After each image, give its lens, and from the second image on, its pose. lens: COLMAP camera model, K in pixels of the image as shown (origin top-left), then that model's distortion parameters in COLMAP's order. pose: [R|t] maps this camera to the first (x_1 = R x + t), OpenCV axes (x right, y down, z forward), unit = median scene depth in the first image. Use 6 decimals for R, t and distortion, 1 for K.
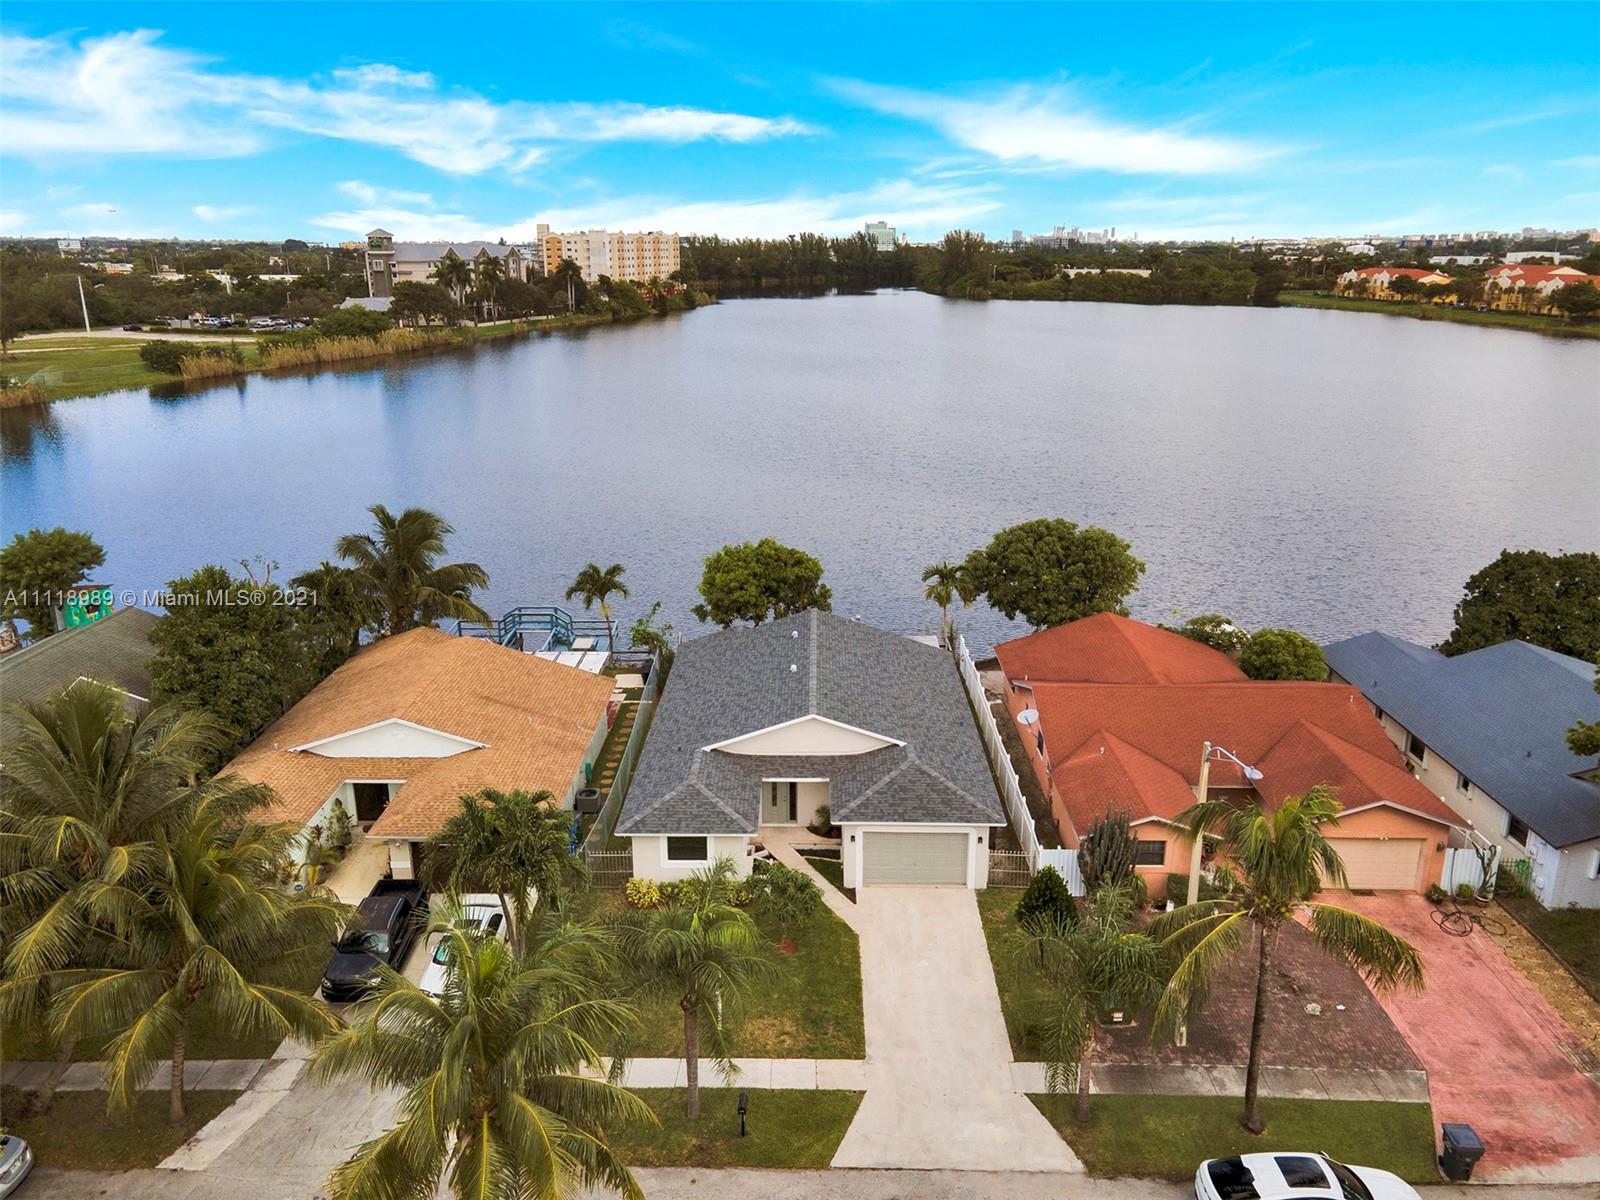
lens RADIAL K [[1166.5, 0, 800.0], [0, 1166.5, 600.0], [0, 0, 1]] dist [0.033711, 0.007933]
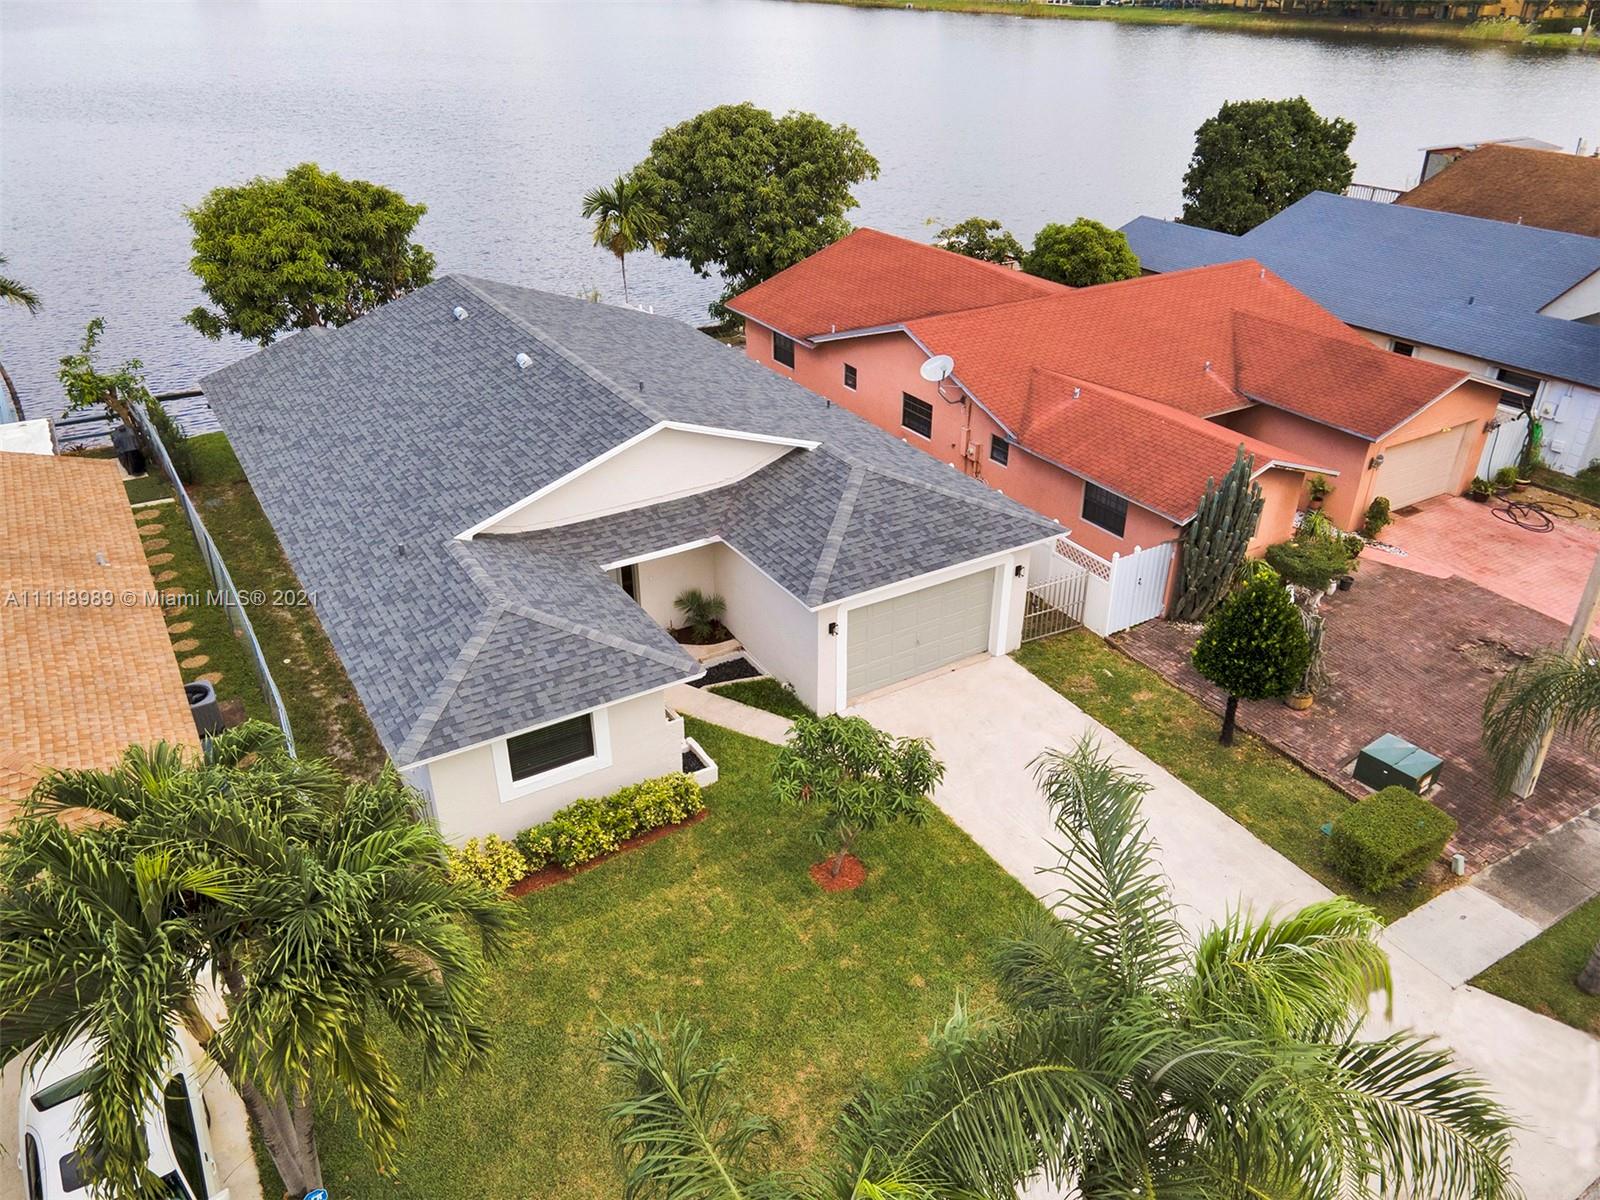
lens RADIAL K [[1166.5, 0, 800.0], [0, 1166.5, 600.0], [0, 0, 1]] dist [0.033711, 0.007933]
pose [[0.843798, -0.258136, 0.470500, -0.160795], [0.152428, 0.955890, 0.251077, 0.043335], [-0.514559, -0.140141, 0.845925, 0.426483]]
